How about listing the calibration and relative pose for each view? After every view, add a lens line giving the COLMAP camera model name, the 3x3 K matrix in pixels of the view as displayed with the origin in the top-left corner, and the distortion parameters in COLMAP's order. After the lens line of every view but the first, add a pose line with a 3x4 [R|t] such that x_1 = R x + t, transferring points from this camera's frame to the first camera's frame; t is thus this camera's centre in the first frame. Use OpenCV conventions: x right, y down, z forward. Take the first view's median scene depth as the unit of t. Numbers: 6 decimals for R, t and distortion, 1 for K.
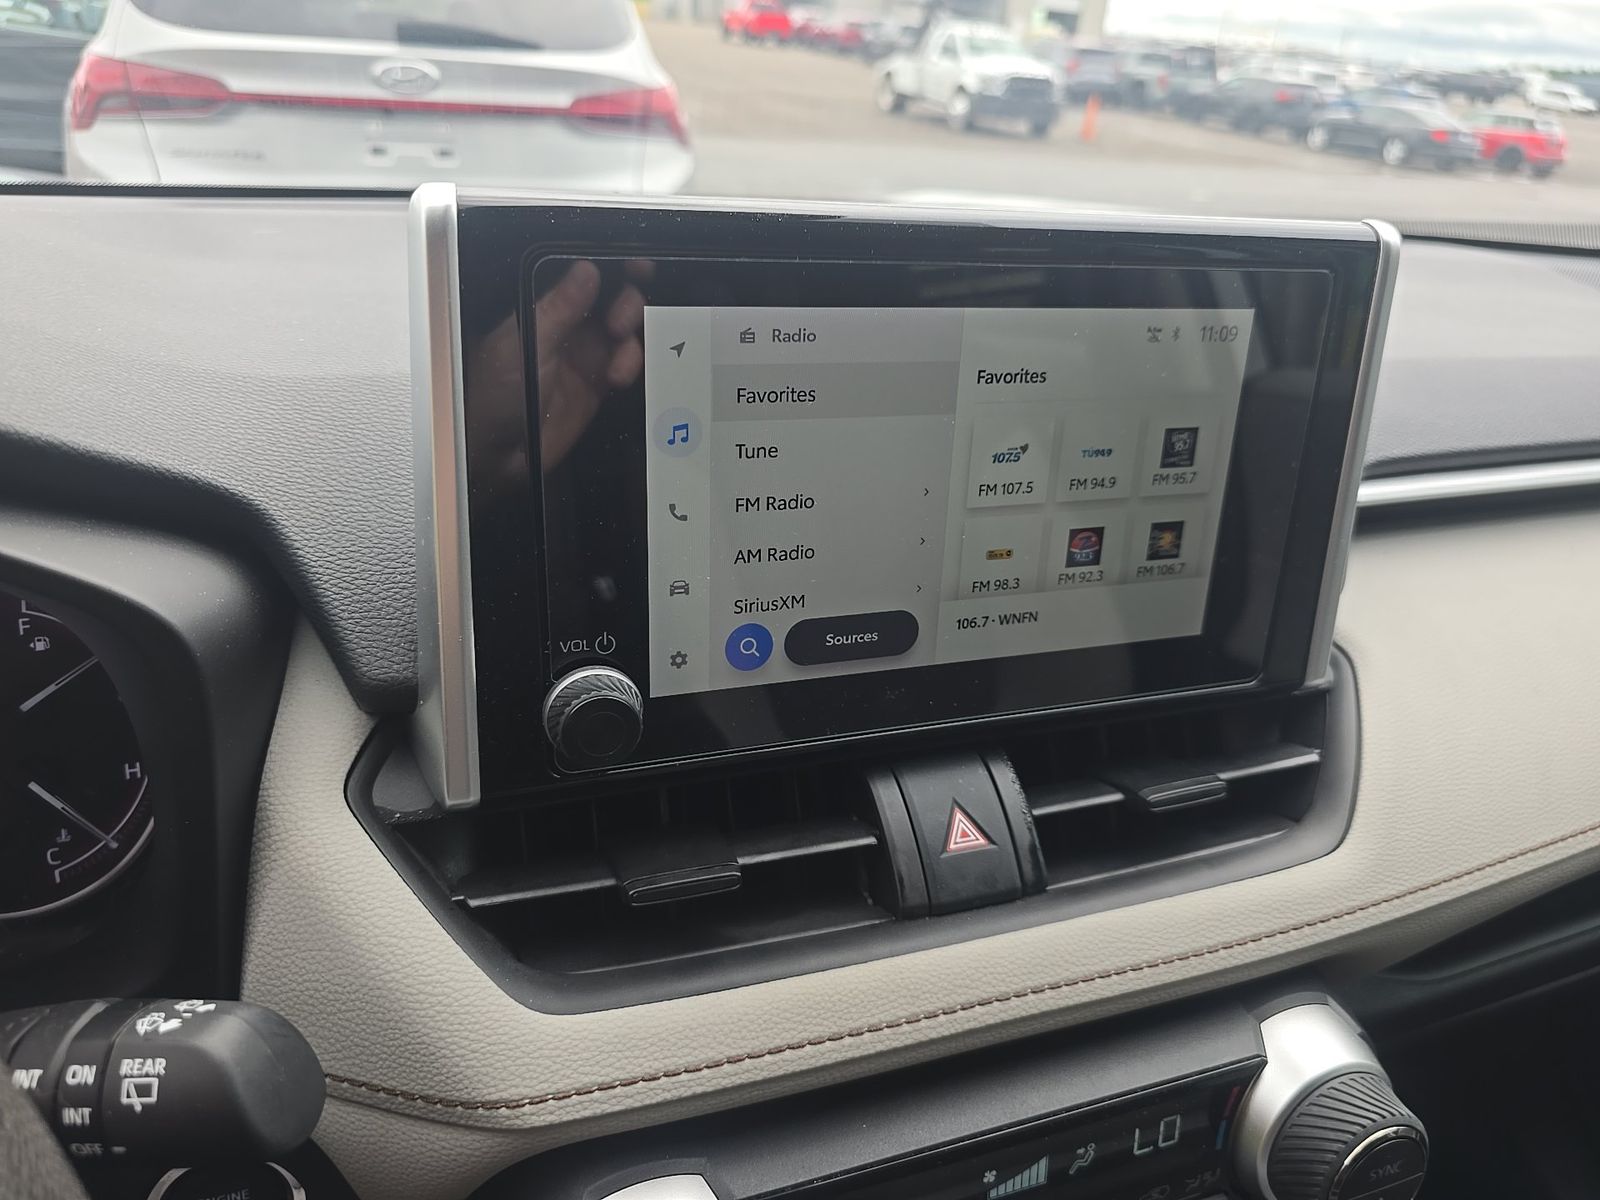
lens RADIAL K [[1066.7, 0, 793.9], [0, 1066.7, 598.7], [0, 0, 1]] dist [0.021781, -0.020604]
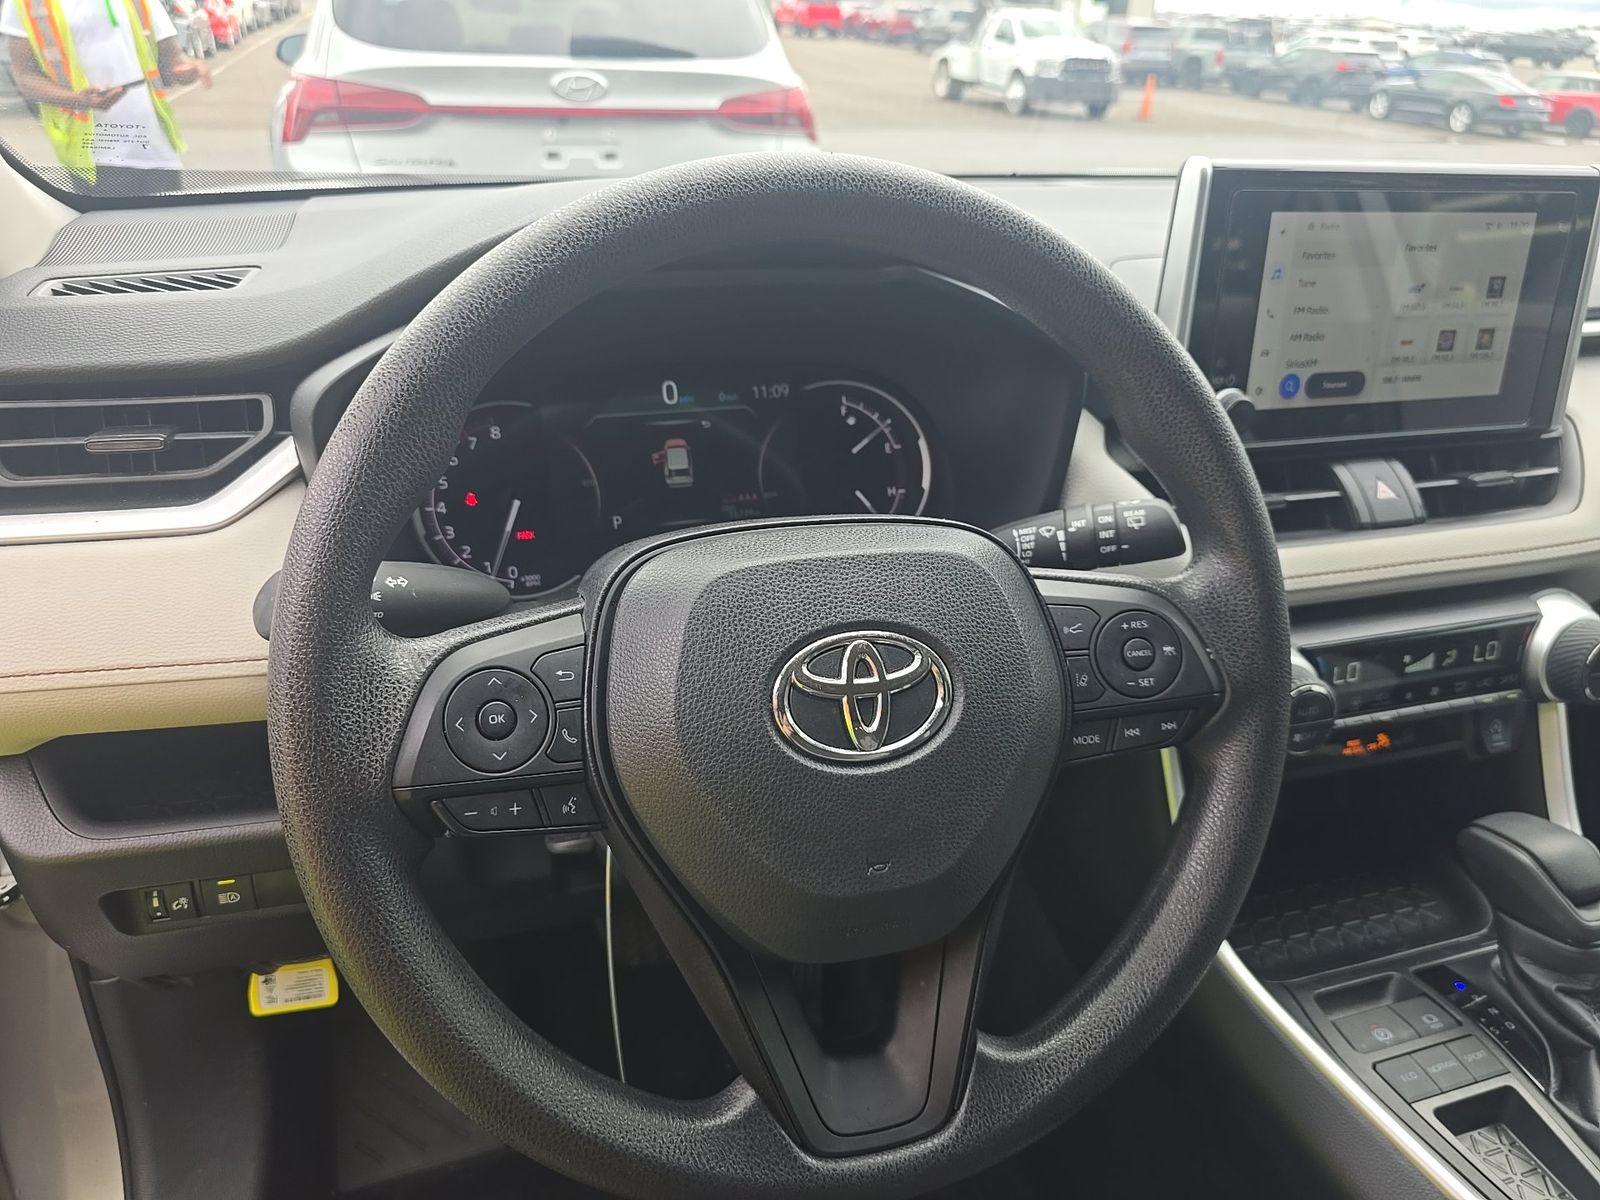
lens RADIAL K [[1066.7, 0, 797.0], [0, 1066.7, 599.2], [0, 0, 1]] dist [0.021781, -0.020604]
pose [[0.998854, -0.016681, -0.044869, -0.174721], [0.017036, 0.999826, 0.007541, 0.081977], [0.044735, -0.008297, 0.998964, -0.209666]]
